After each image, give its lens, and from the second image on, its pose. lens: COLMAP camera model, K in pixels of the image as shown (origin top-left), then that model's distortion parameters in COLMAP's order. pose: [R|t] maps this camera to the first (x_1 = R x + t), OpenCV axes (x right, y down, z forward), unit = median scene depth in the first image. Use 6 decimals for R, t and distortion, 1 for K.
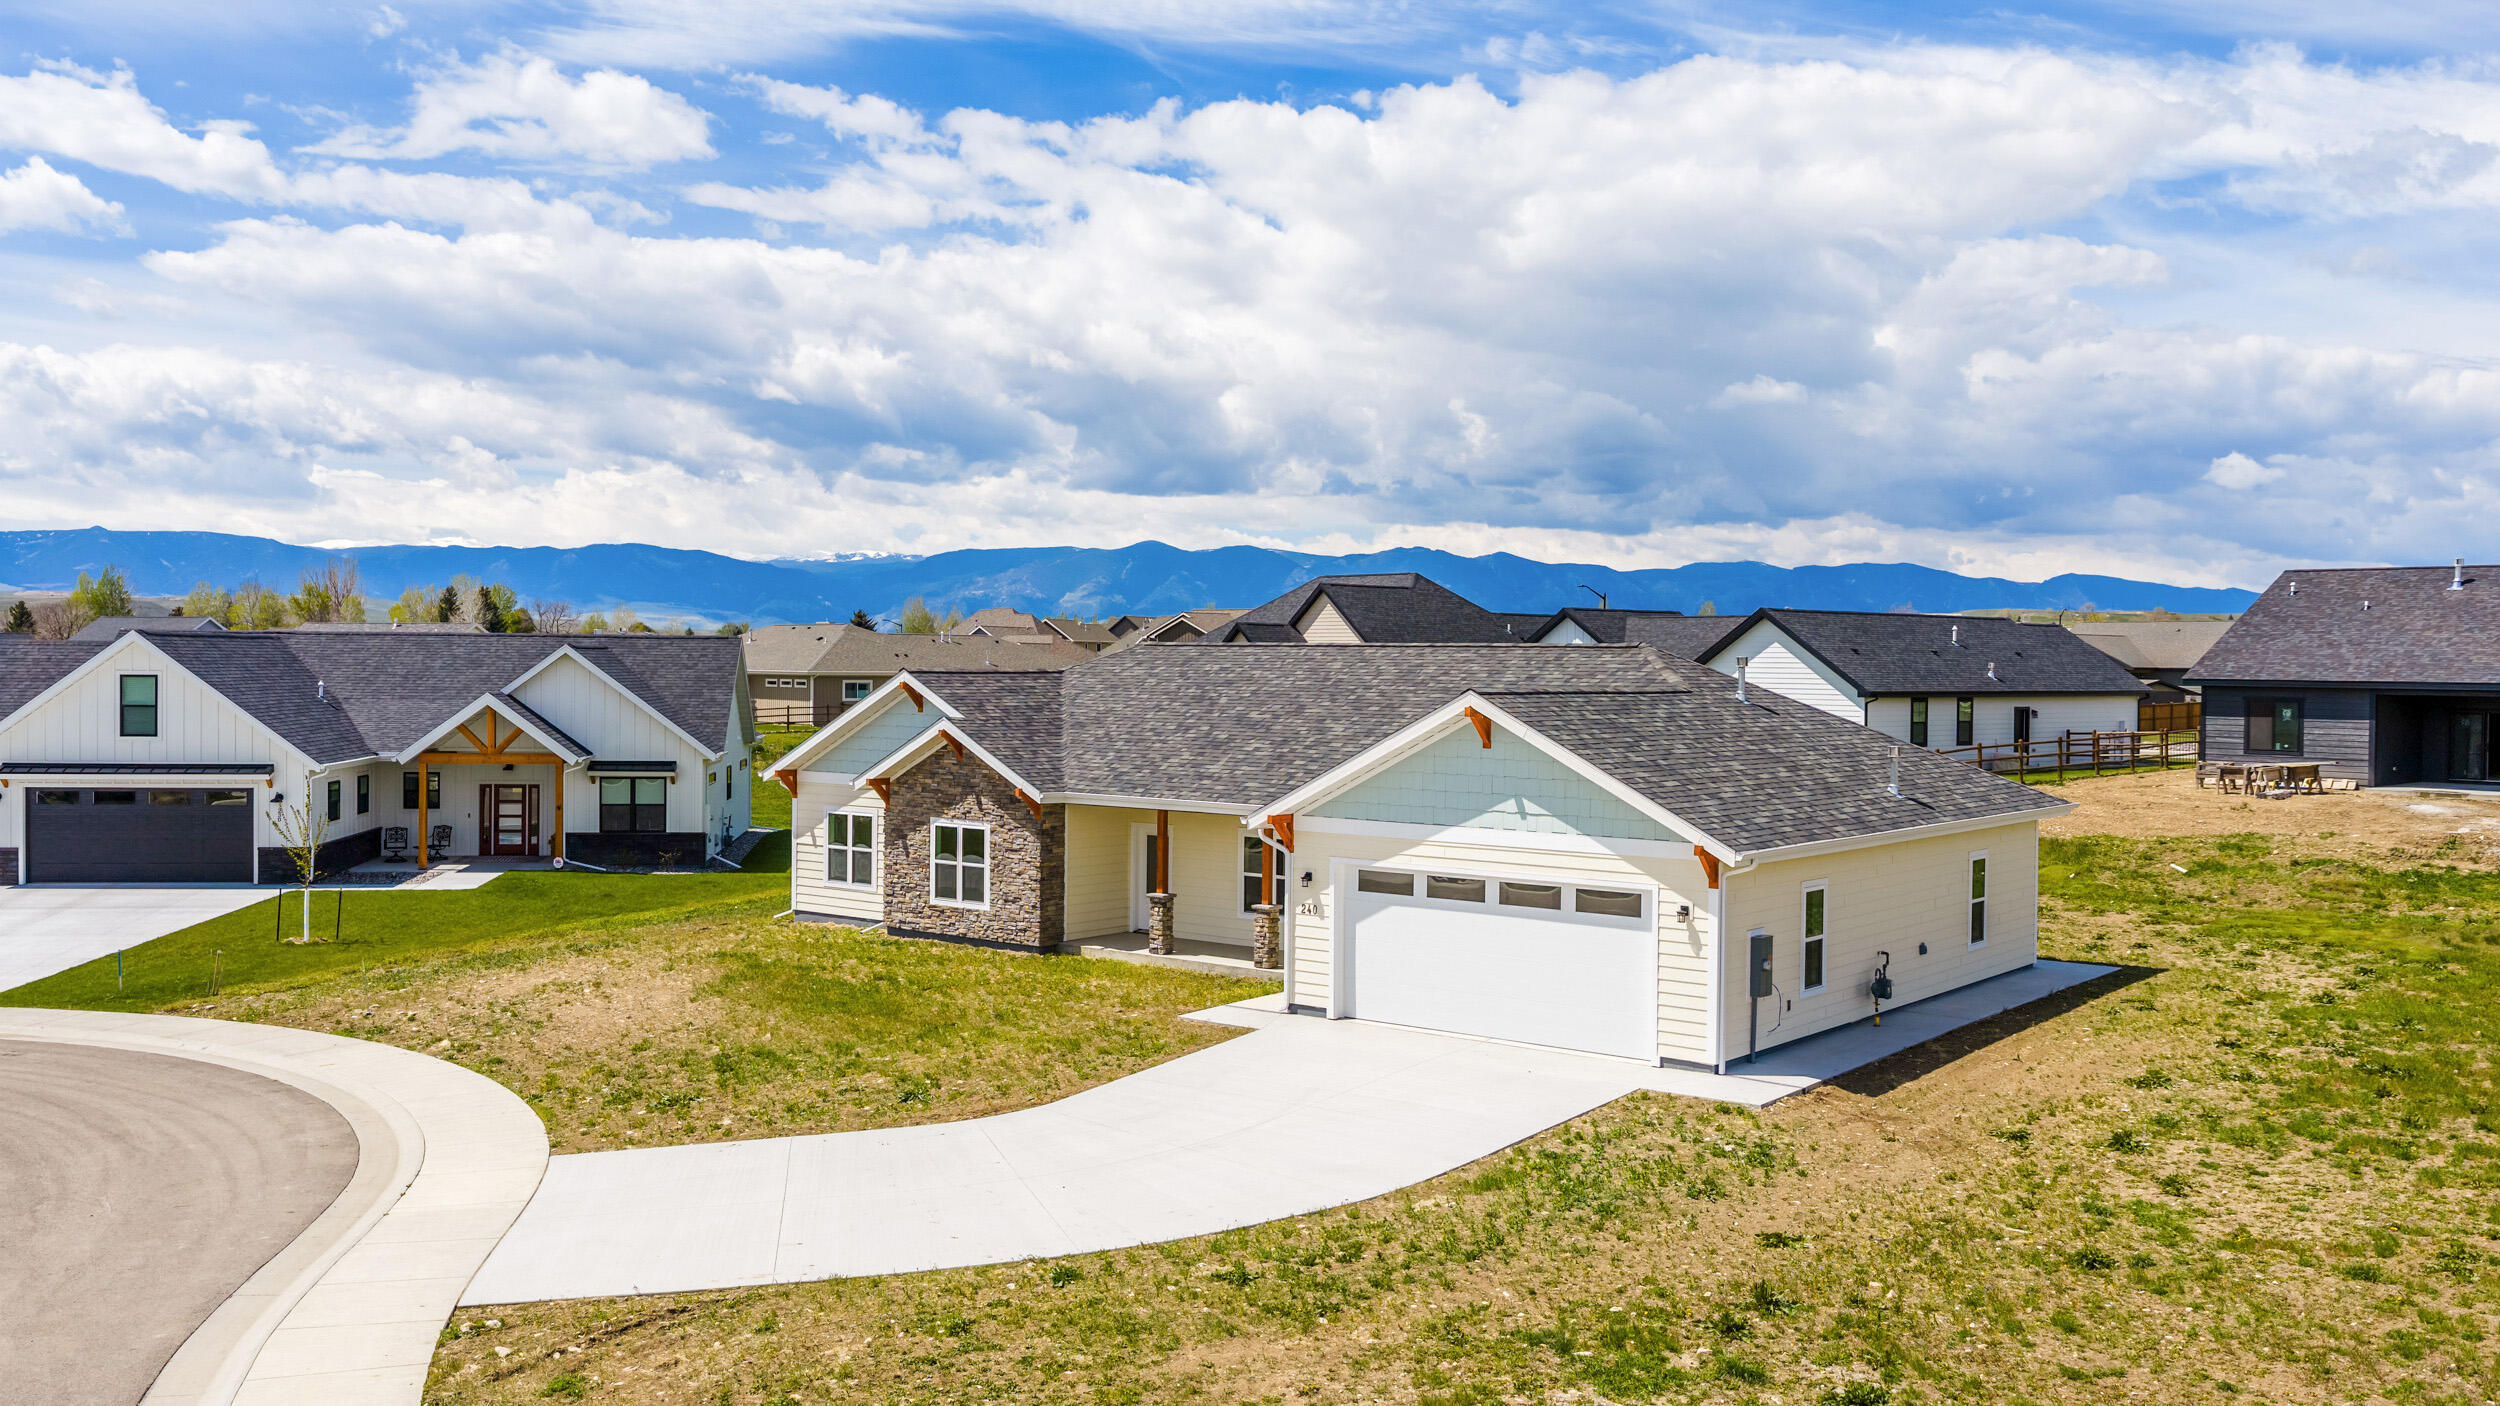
lens RADIAL K [[2053.9, 0, 1253.5], [0, 2053.9, 698.5], [0, 0, 1]] dist [0.036056, -0.069085]
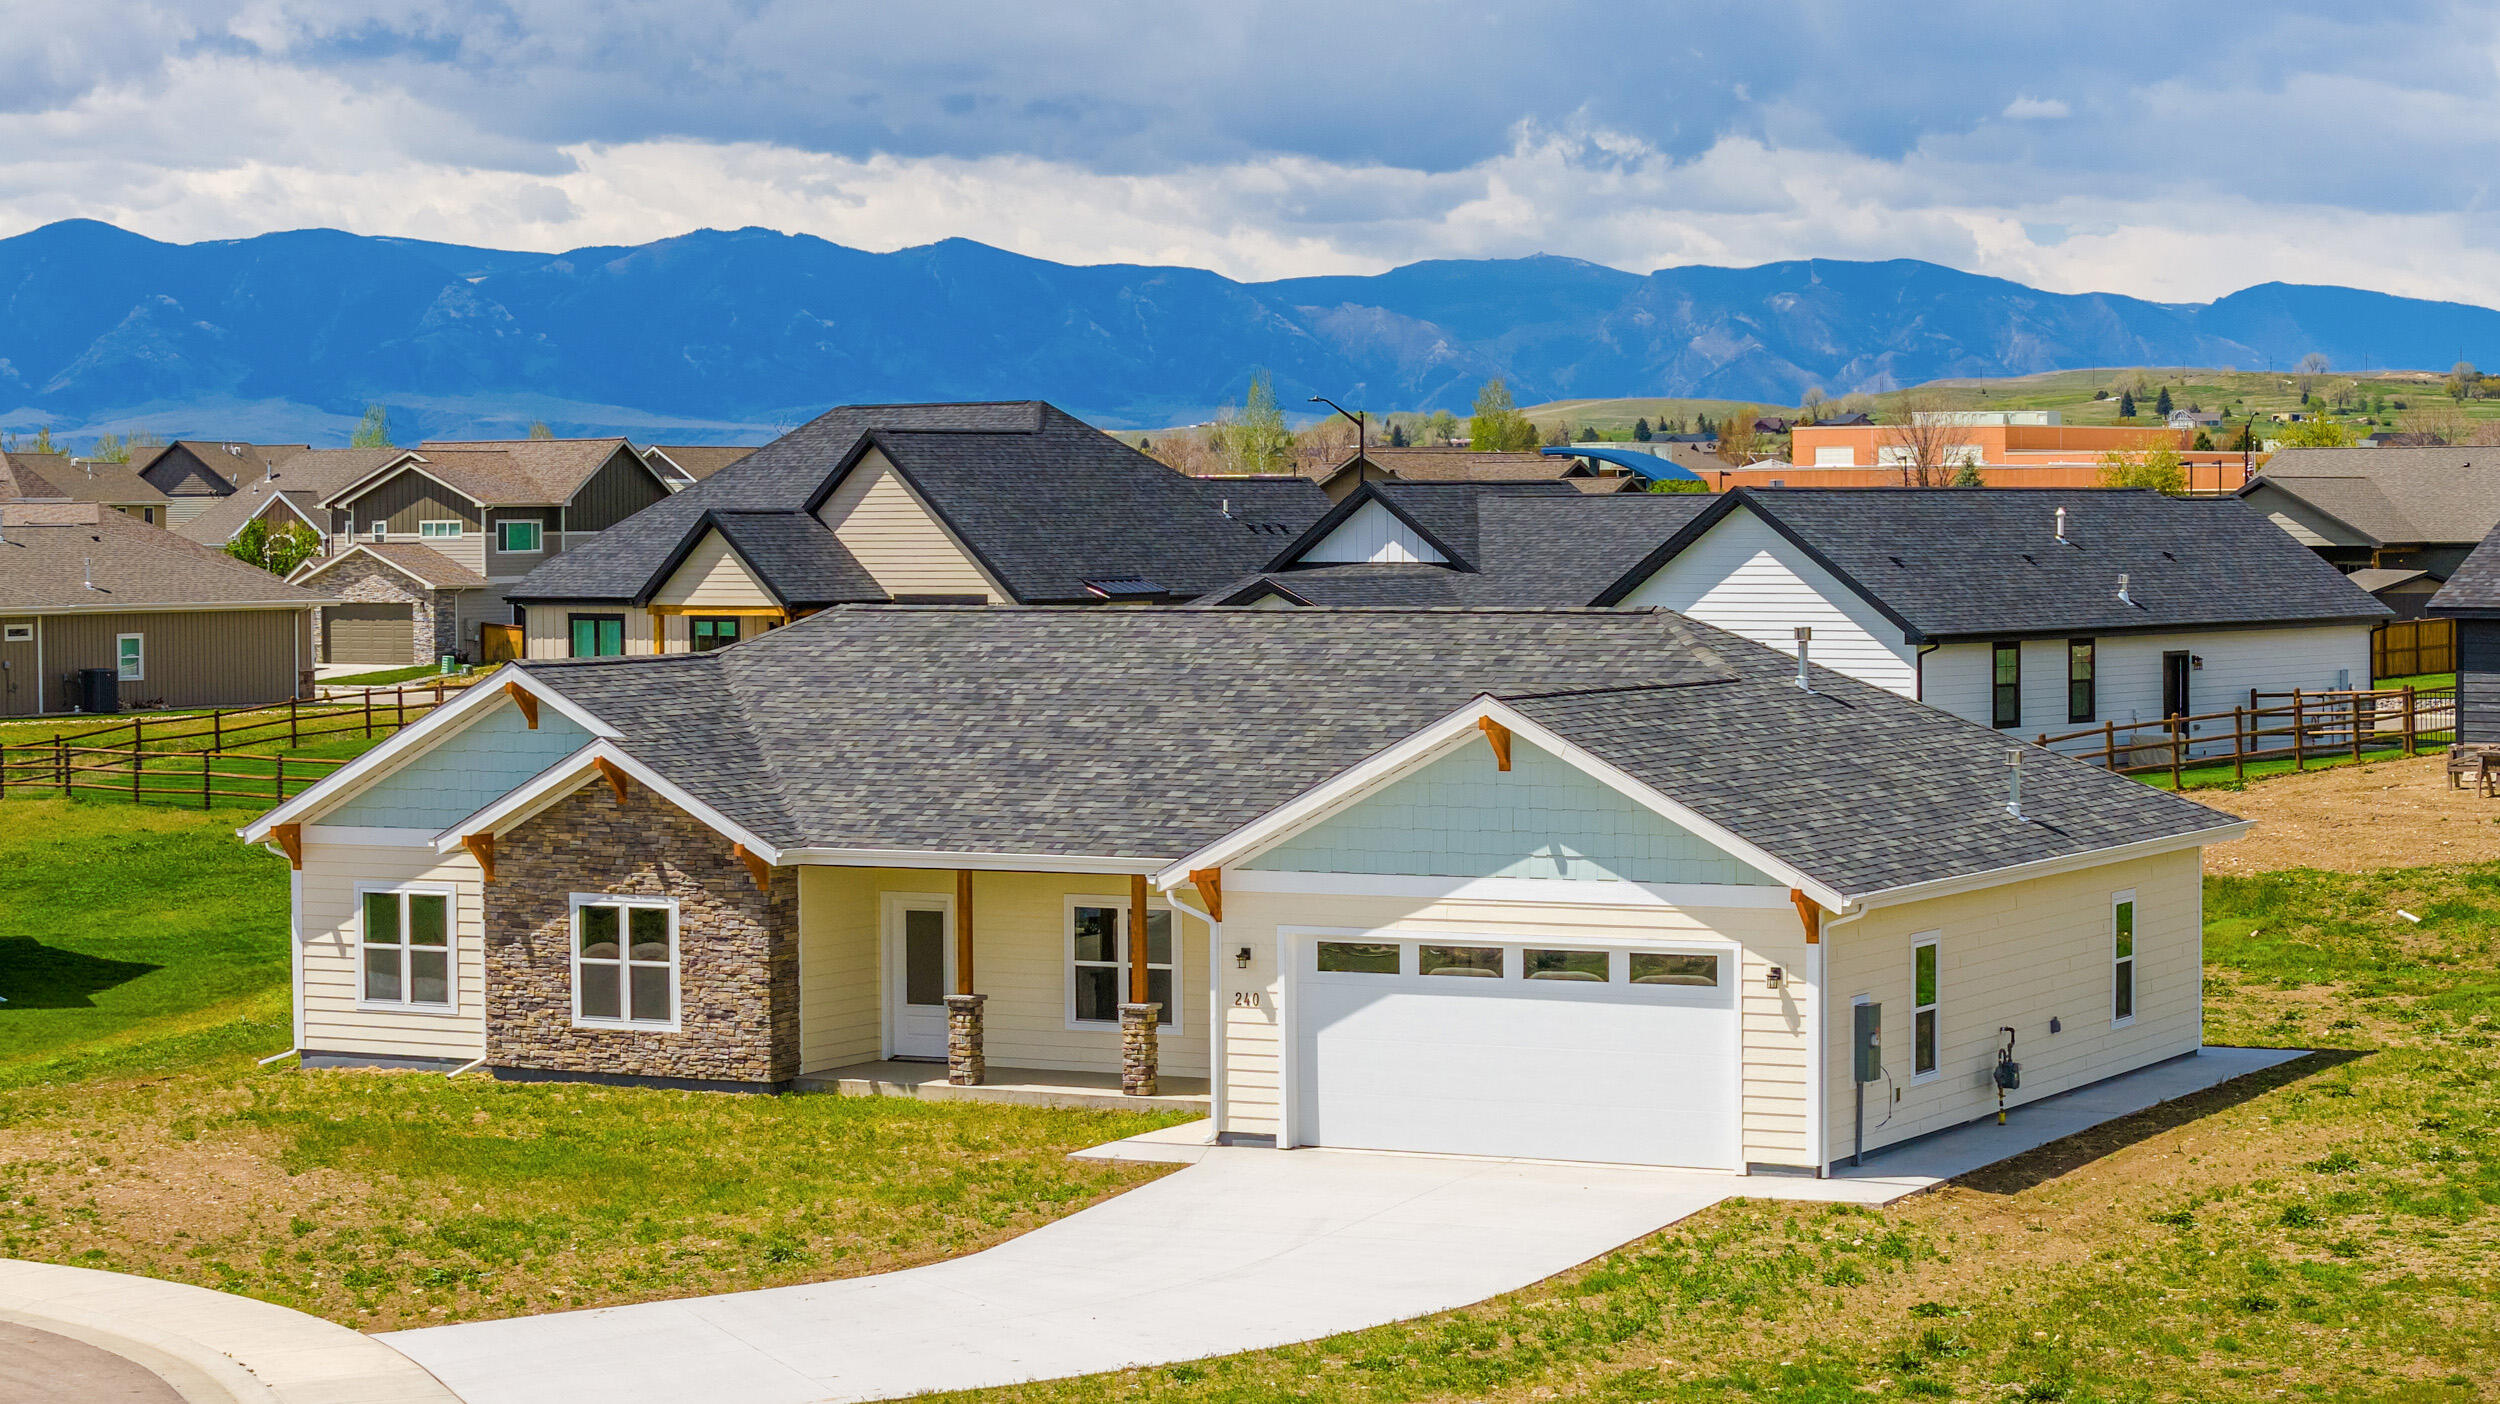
lens RADIAL K [[5096.7, 0, 1257.1], [0, 5096.7, 735.5], [0, 0, 1]] dist [-0.236696, 1.282651]
pose [[0.984024, -0.024977, 0.176278, -0.234271], [0.020333, 0.999398, 0.028099, -0.033030], [-0.176874, -0.024066, 0.983939, -0.626380]]
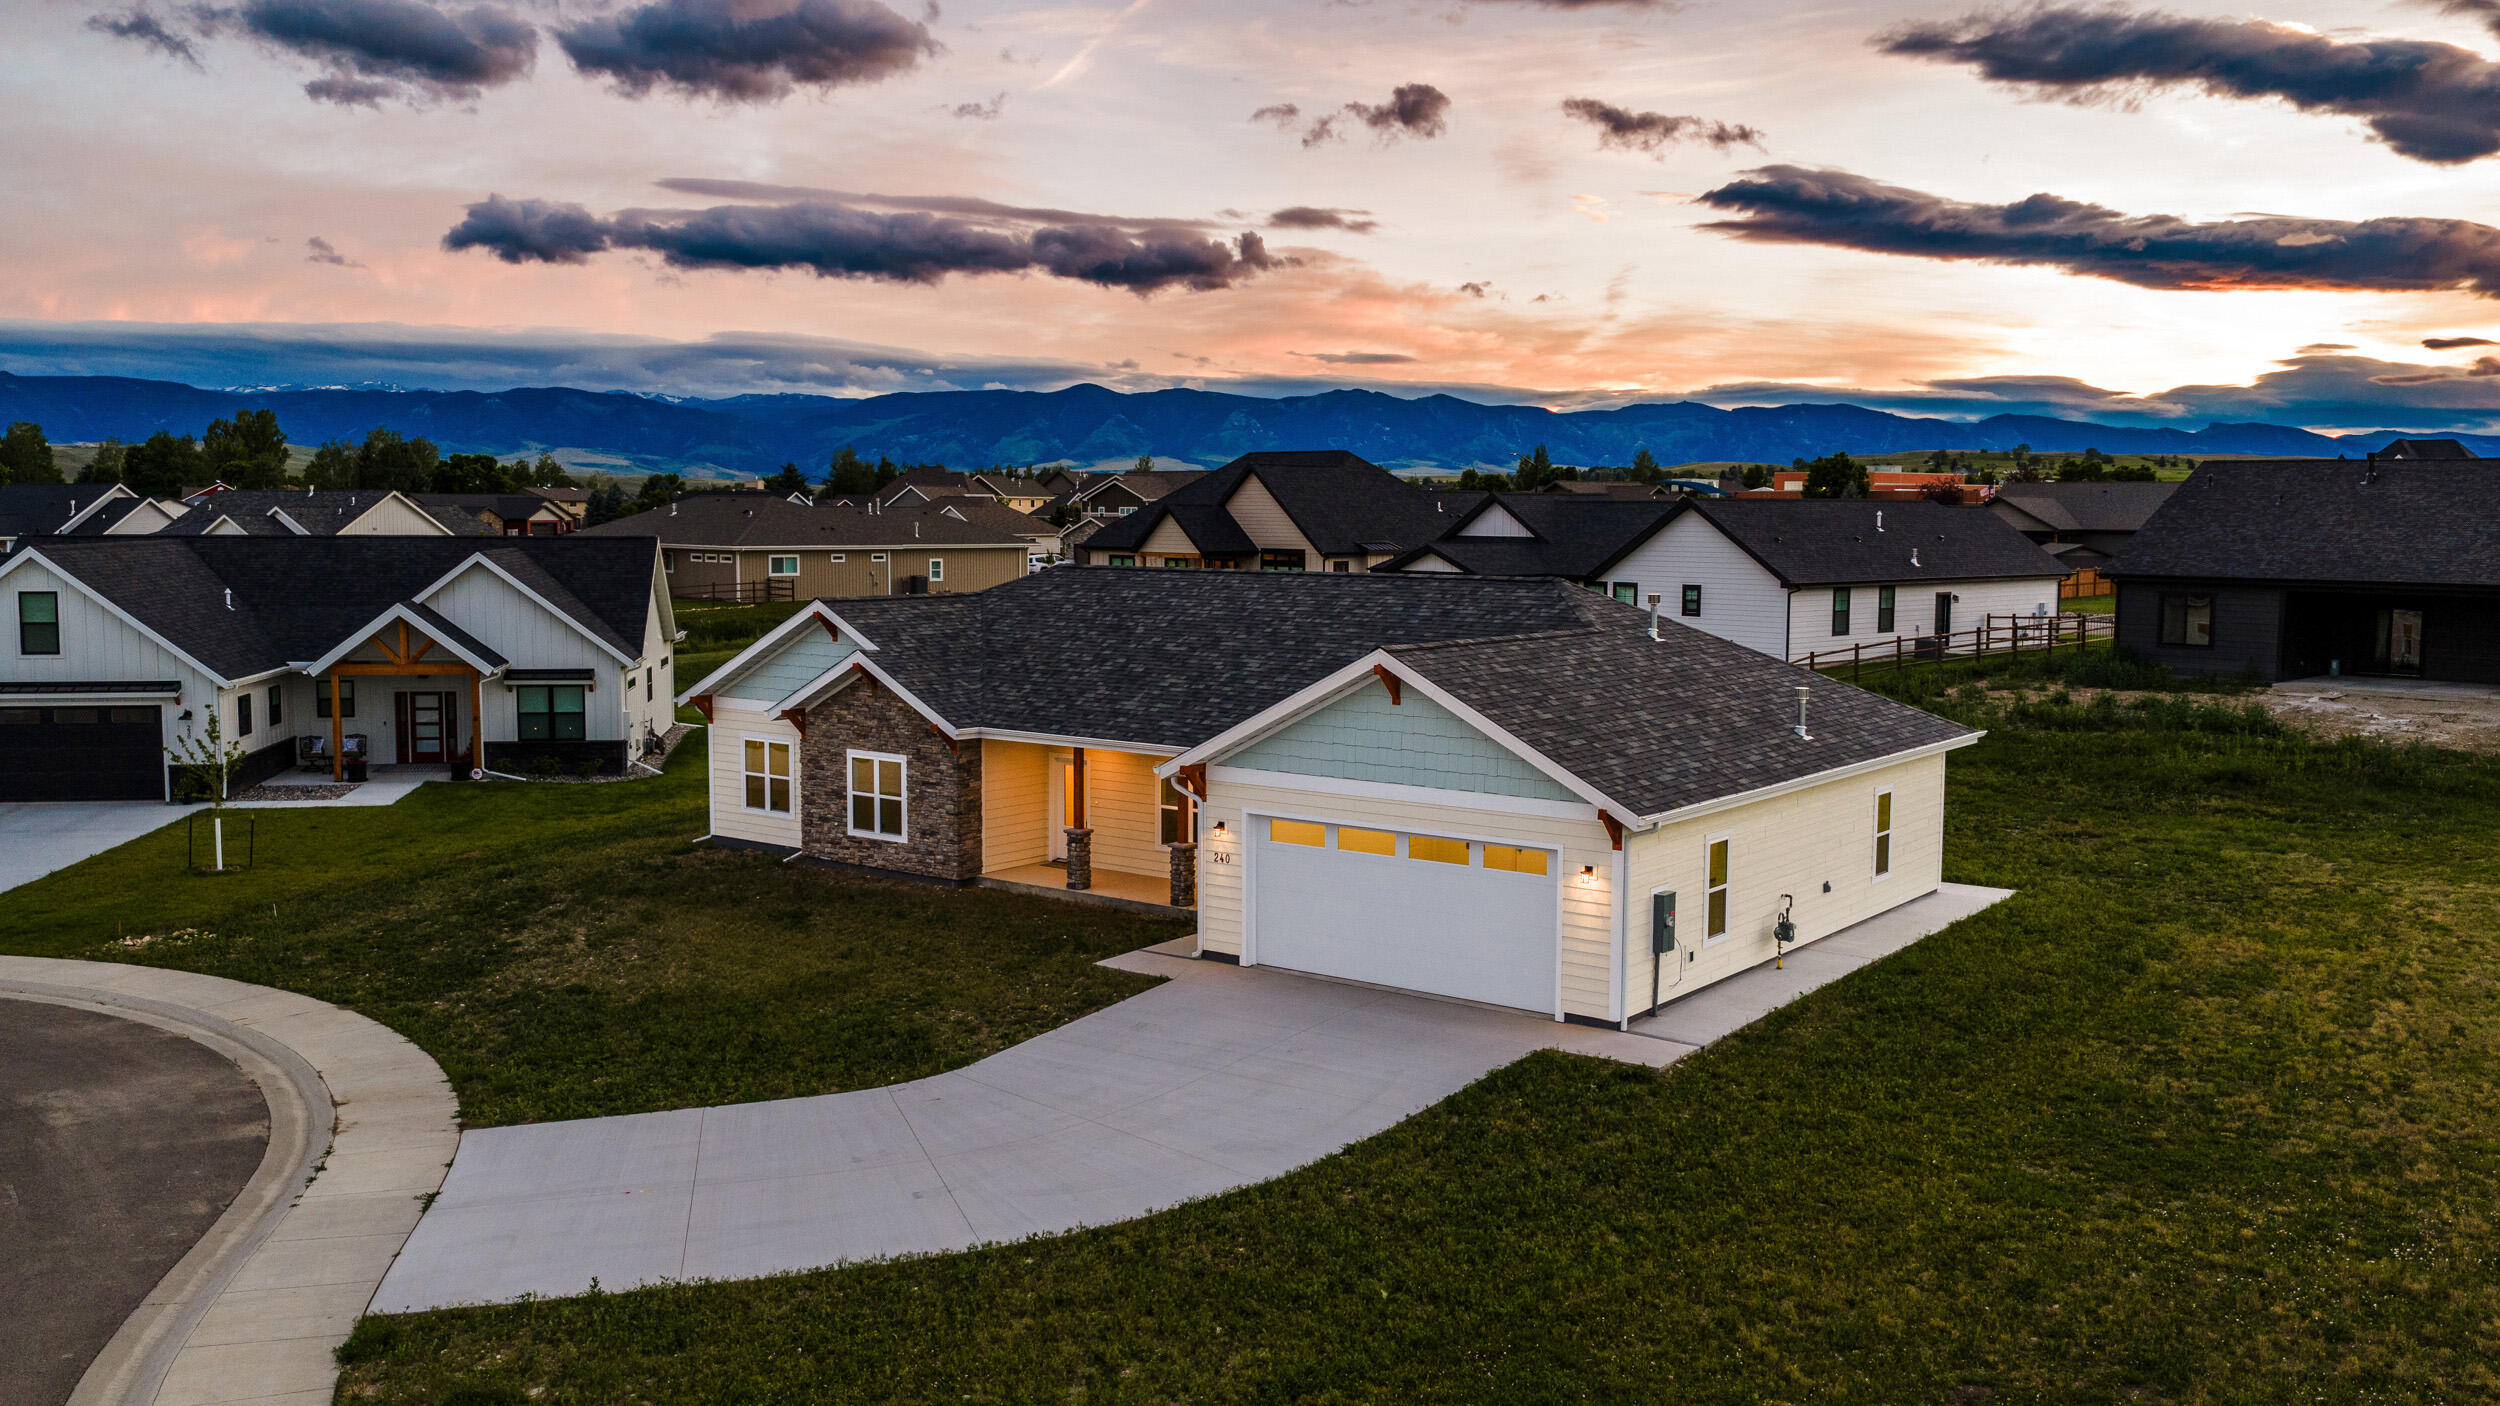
lens RADIAL K [[2058.8, 0, 1251.9], [0, 2058.8, 690.1], [0, 0, 1]] dist [0.034416, -0.069061]
pose [[0.999569, -0.006862, 0.028550, 0.011256], [0.004811, 0.997443, 0.071299, -0.042676], [-0.028966, -0.071131, 0.997046, 0.000051]]
